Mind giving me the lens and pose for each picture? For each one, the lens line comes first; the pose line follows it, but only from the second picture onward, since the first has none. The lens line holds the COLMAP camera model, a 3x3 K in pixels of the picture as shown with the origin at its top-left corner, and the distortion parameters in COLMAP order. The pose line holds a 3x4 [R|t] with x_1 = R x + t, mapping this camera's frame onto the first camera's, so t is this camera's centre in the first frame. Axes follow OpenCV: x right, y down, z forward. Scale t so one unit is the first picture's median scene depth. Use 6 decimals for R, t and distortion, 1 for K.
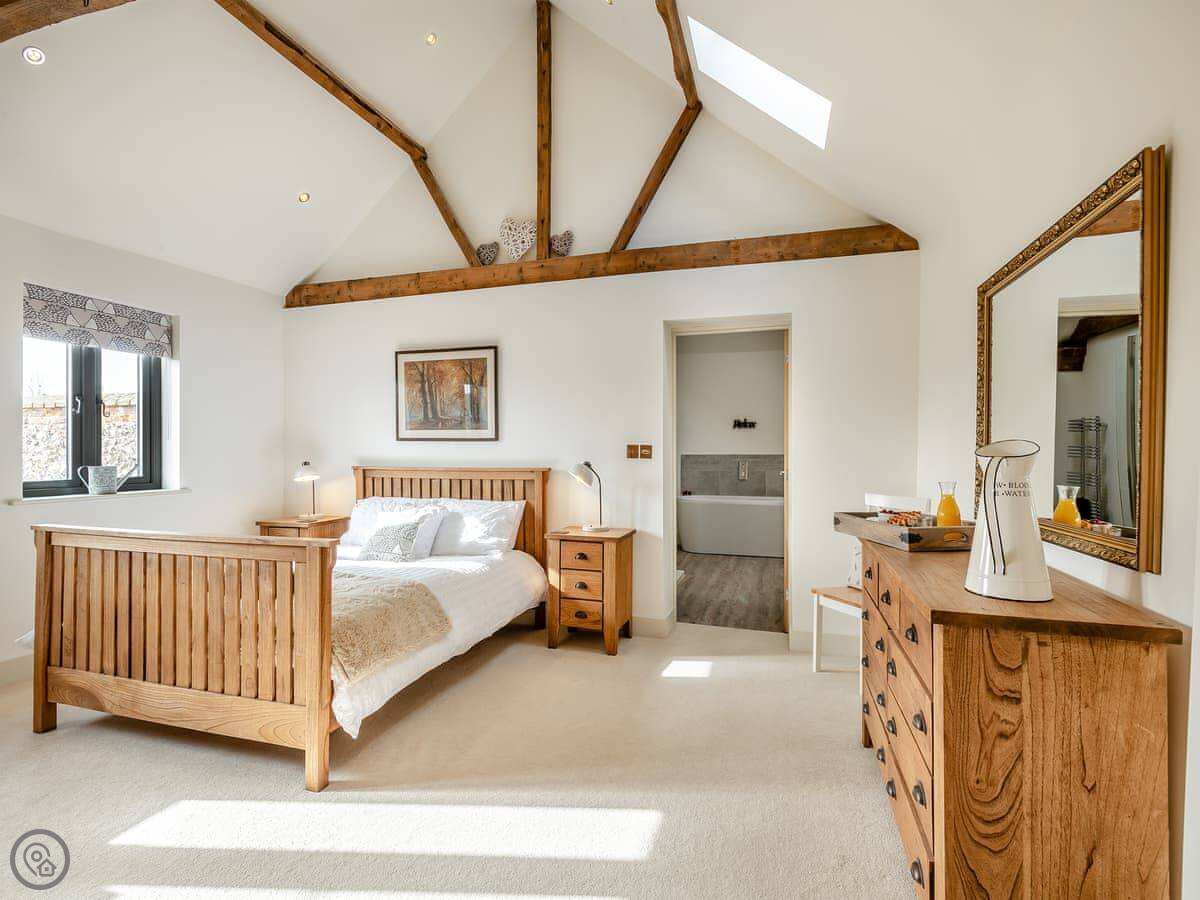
lens RADIAL K [[567.9, 0, 623.6], [0, 567.9, 452.7], [0, 0, 1]] dist [-0.000054, -0.000299]
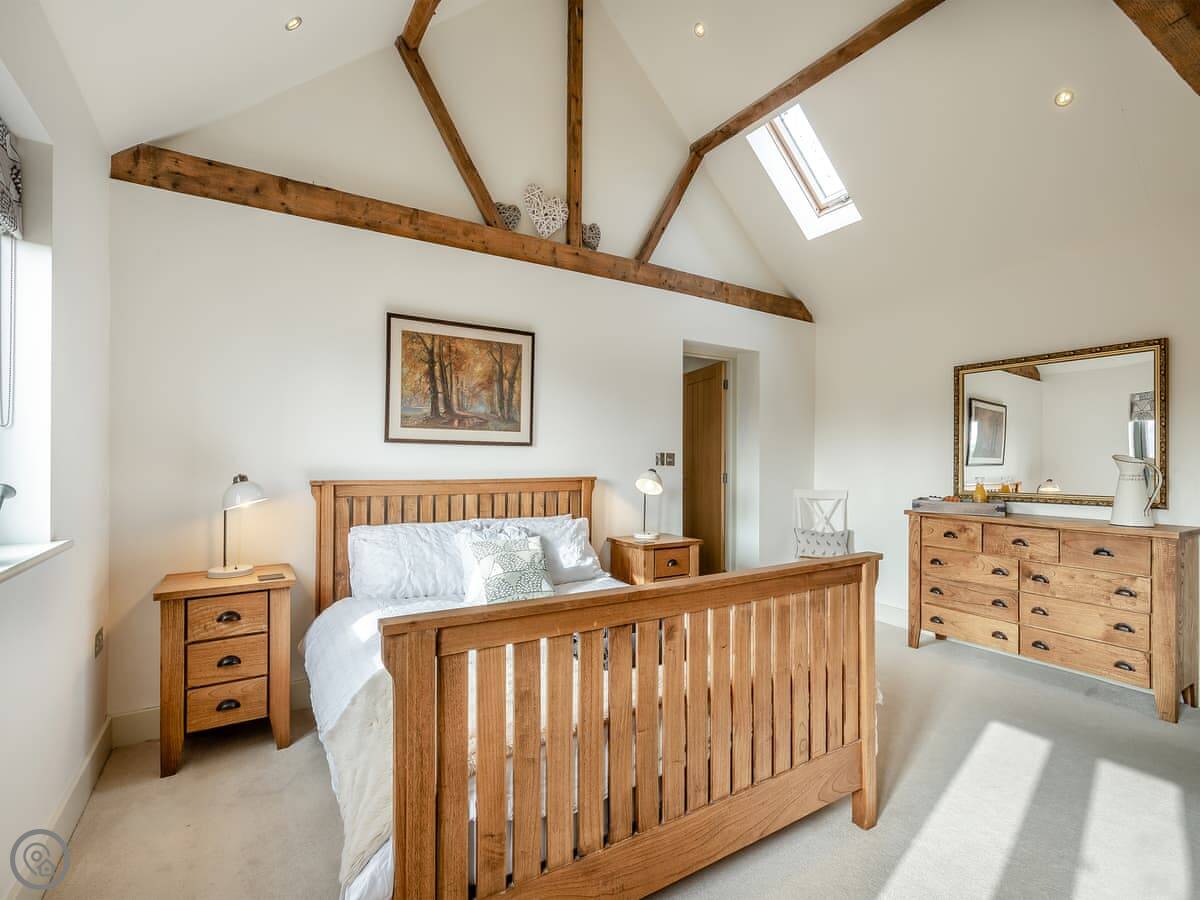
lens RADIAL K [[567.9, 0, 623.6], [0, 567.9, 452.7], [0, 0, 1]] dist [-0.000054, -0.000299]
pose [[0.646900, 0.010746, 0.762499, -0.762976], [-0.002267, 0.999923, -0.012168, -0.001237], [-0.762571, 0.006143, 0.646875, 0.352065]]
